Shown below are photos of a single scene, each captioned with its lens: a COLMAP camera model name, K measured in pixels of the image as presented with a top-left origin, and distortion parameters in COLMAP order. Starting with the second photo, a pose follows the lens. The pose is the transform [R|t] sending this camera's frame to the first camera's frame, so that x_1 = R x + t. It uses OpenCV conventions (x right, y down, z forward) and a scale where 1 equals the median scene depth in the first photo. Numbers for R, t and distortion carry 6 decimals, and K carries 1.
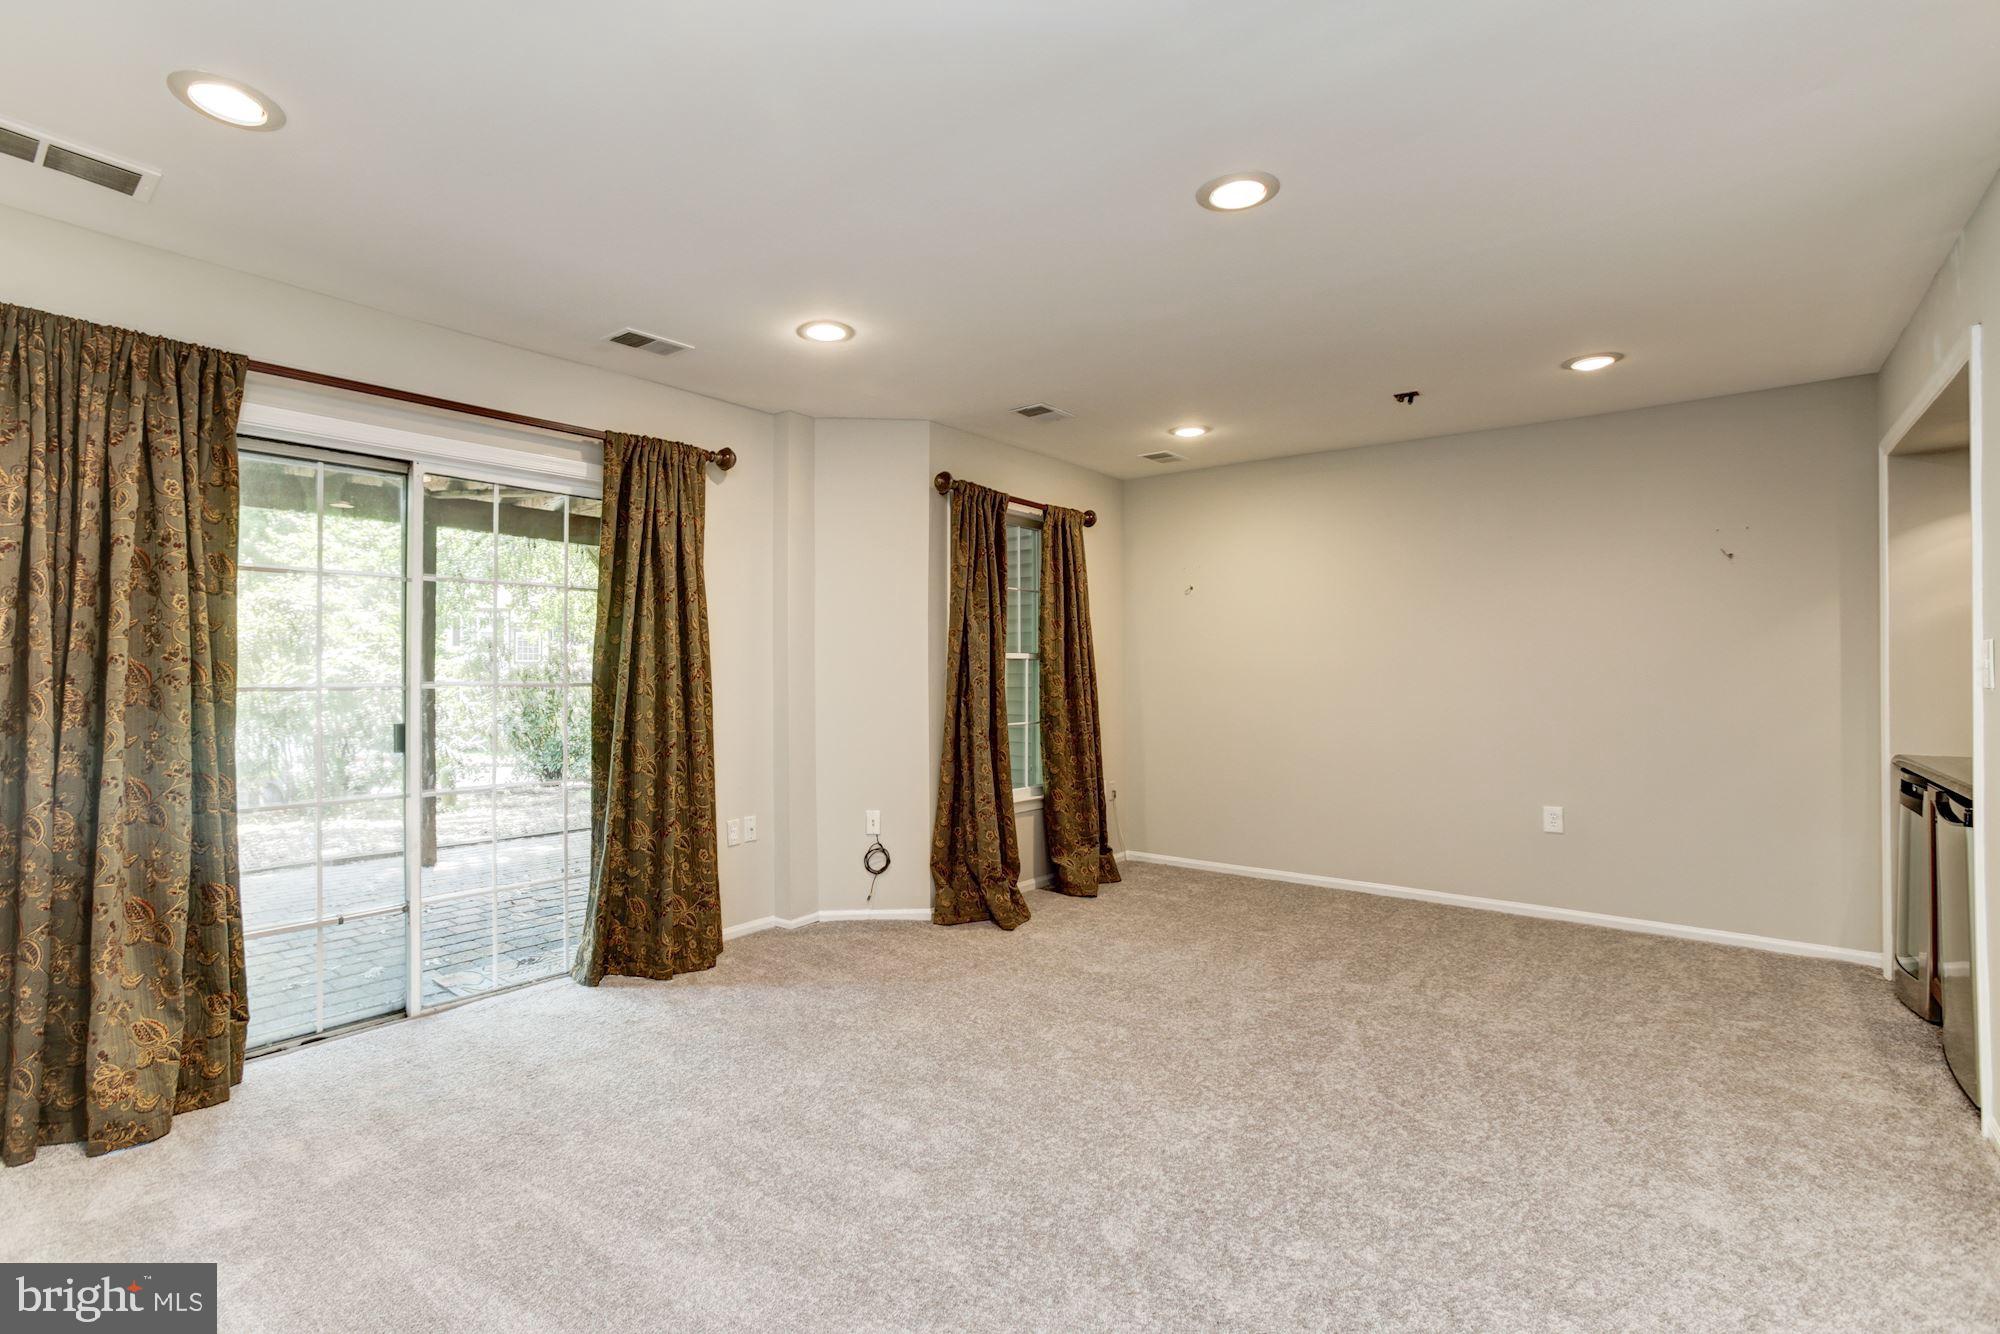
lens RADIAL K [[929.1, 0, 998.8], [0, 929.1, 601.0], [0, 0, 1]] dist [-0.048713, 0.024631]
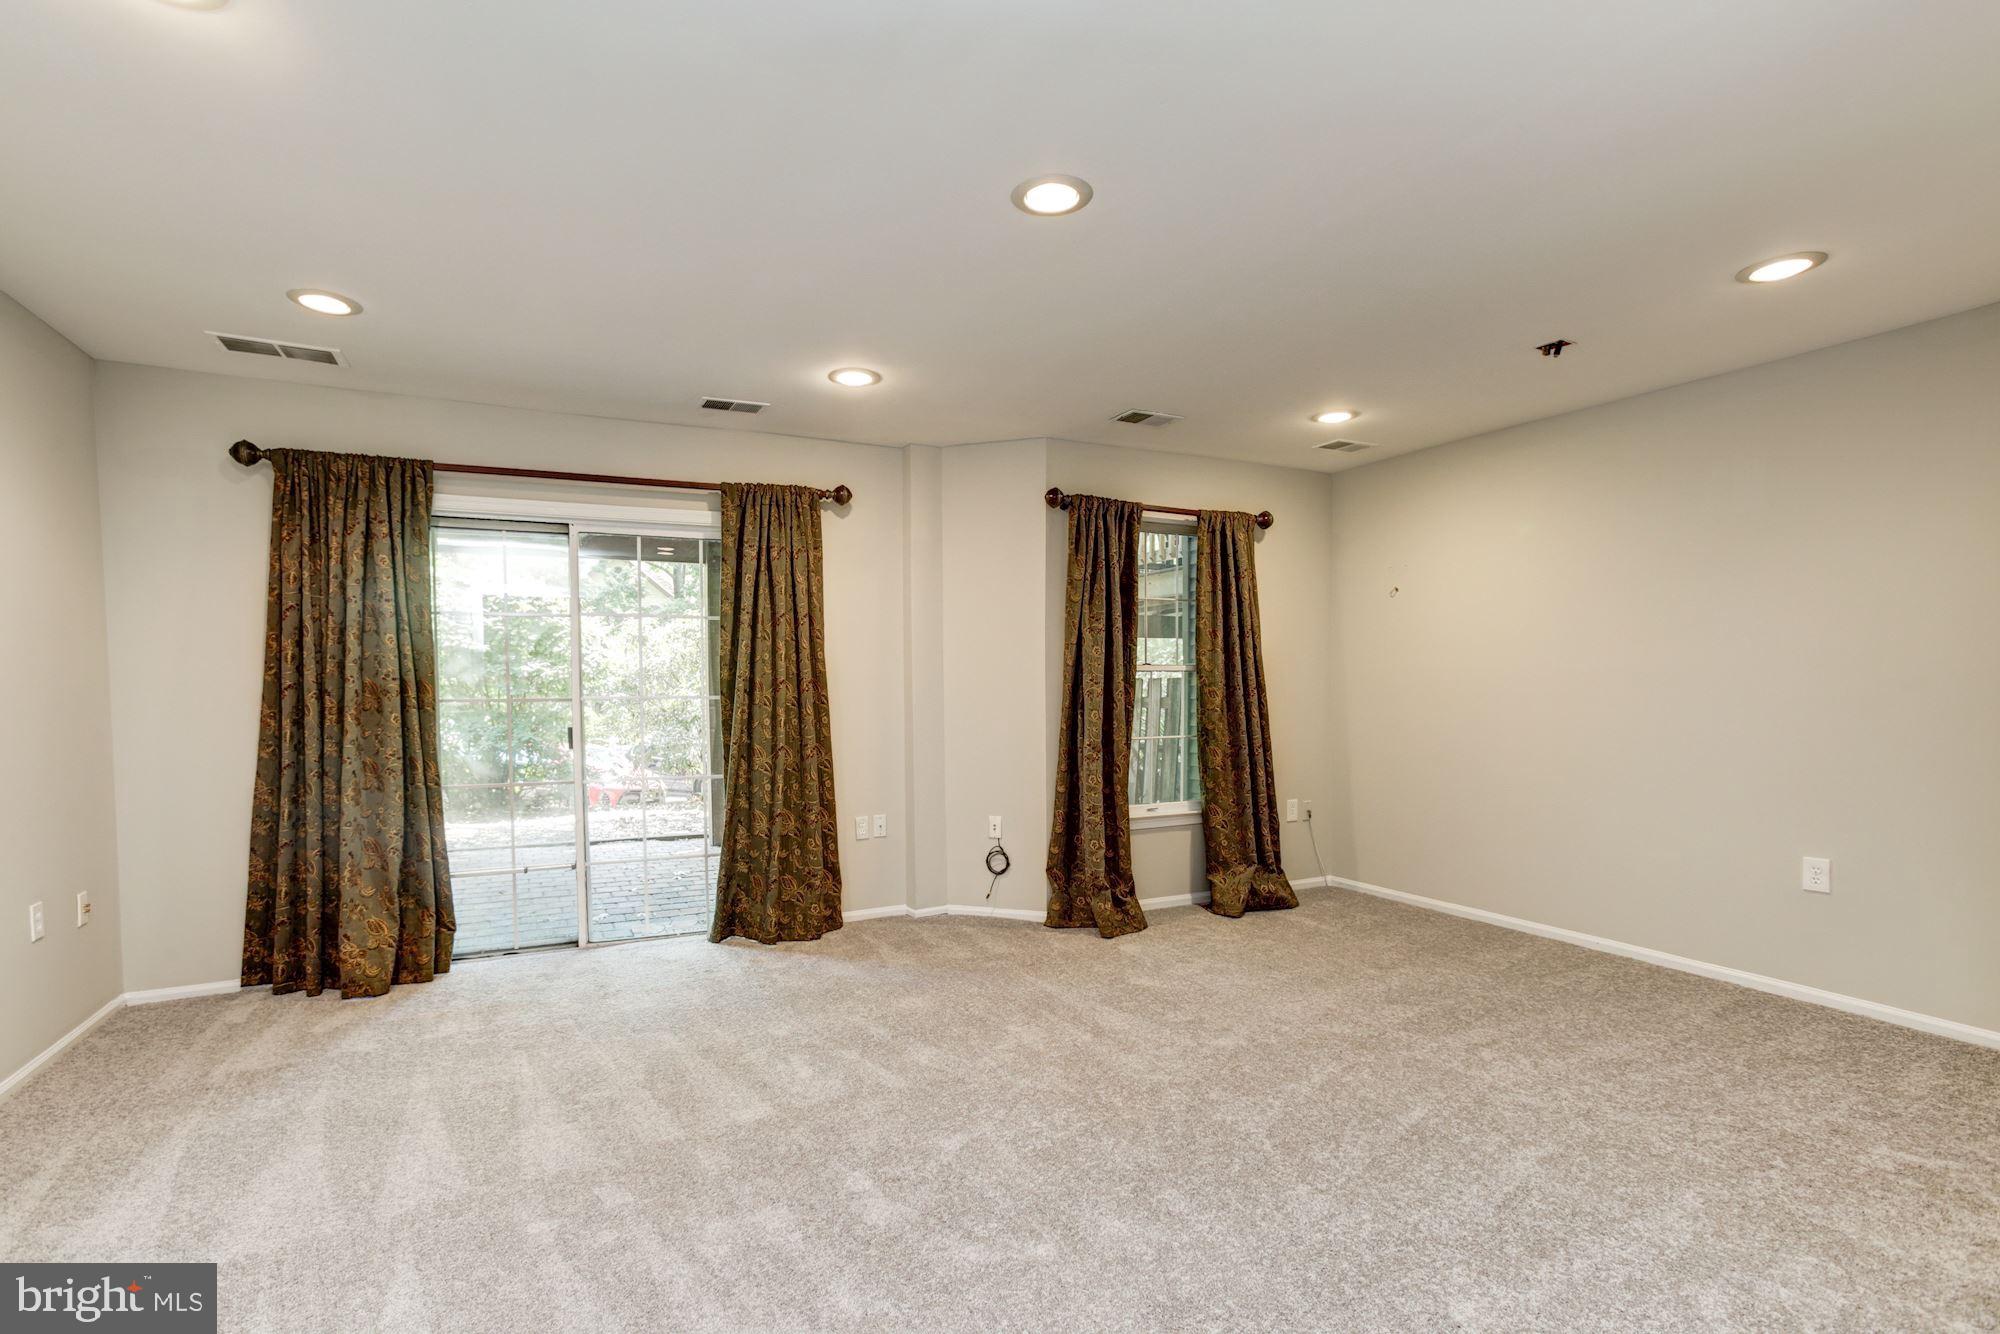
lens RADIAL K [[944.3, 0, 968.6], [0, 944.3, 655.4], [0, 0, 1]] dist [-0.065688, 0.037944]
pose [[0.913173, -0.013963, -0.407333, 0.344091], [0.033509, 0.998602, 0.040890, -0.001794], [0.406192, -0.050989, 0.912364, 0.016426]]
